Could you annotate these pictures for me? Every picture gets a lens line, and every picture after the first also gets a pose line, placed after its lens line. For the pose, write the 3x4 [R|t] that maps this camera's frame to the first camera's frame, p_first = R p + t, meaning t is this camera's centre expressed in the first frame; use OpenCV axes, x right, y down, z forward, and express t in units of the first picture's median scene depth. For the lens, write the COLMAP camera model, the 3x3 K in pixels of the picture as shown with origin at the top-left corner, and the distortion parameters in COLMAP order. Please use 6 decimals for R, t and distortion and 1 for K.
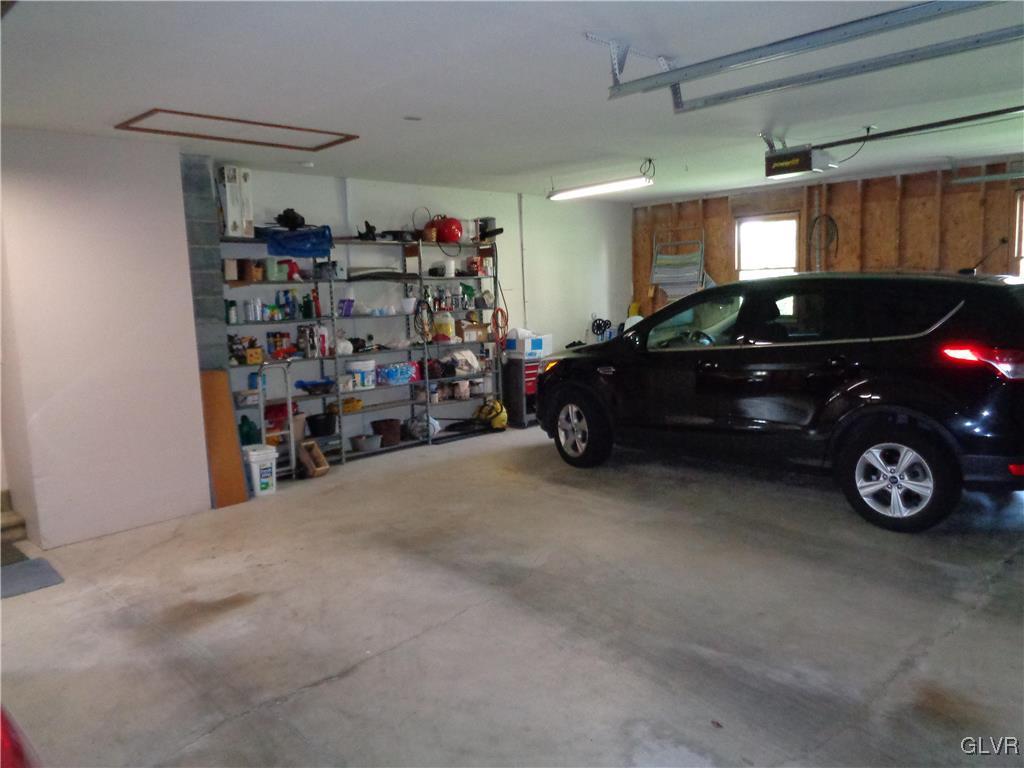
lens RADIAL K [[771.5, 0, 520.0], [0, 771.5, 381.9], [0, 0, 1]] dist [-0.001580, 0.007005]
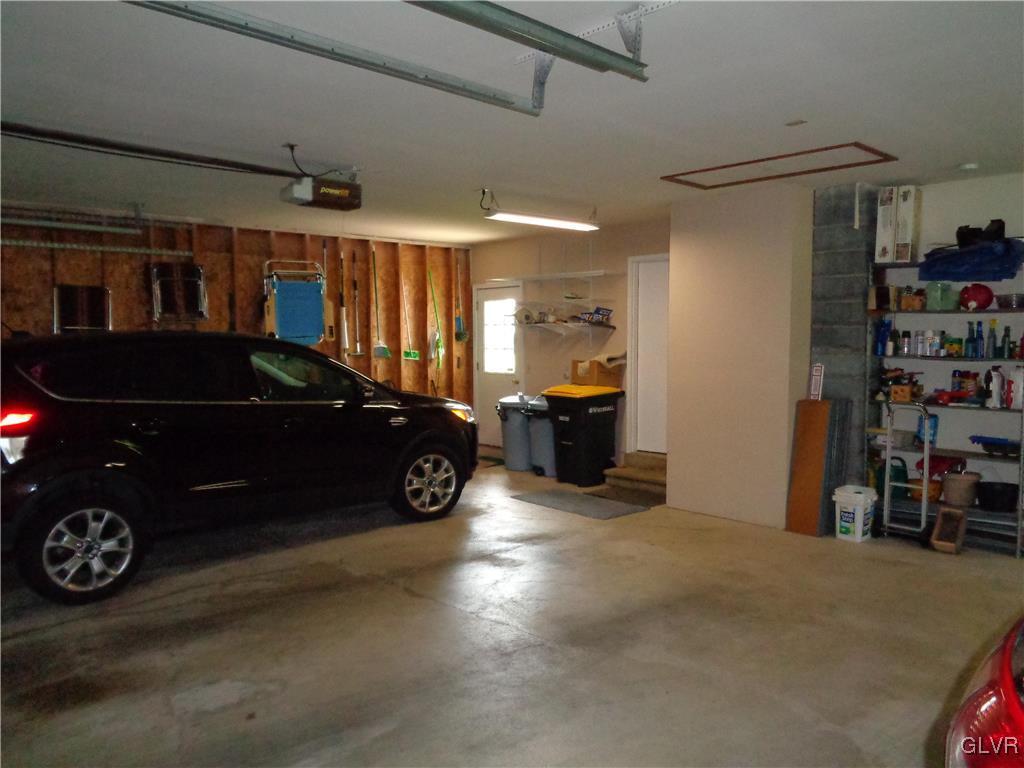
lens RADIAL K [[771.5, 0, 513.9], [0, 771.5, 384.6], [0, 0, 1]] dist [-0.001580, 0.007005]
pose [[-0.033709, 0.113193, -0.993001, 0.596092], [-0.118148, 0.986147, 0.116423, -0.101366], [0.992424, 0.121246, -0.019869, 0.606556]]
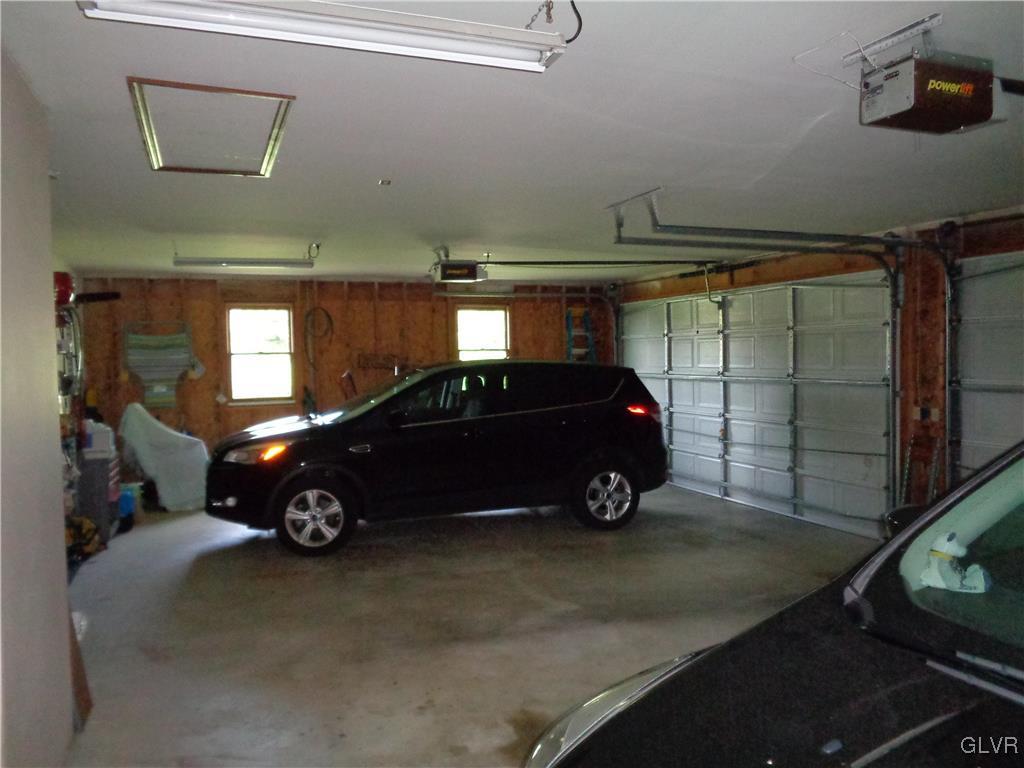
lens RADIAL K [[771.5, 0, 516.6], [0, 771.5, 386.5], [0, 0, 1]] dist [-0.001580, 0.007005]
pose [[0.421449, -0.011067, 0.906785, -0.752373], [0.110574, 0.993092, -0.039271, -0.035834], [-0.900086, 0.116818, 0.419761, 0.401975]]
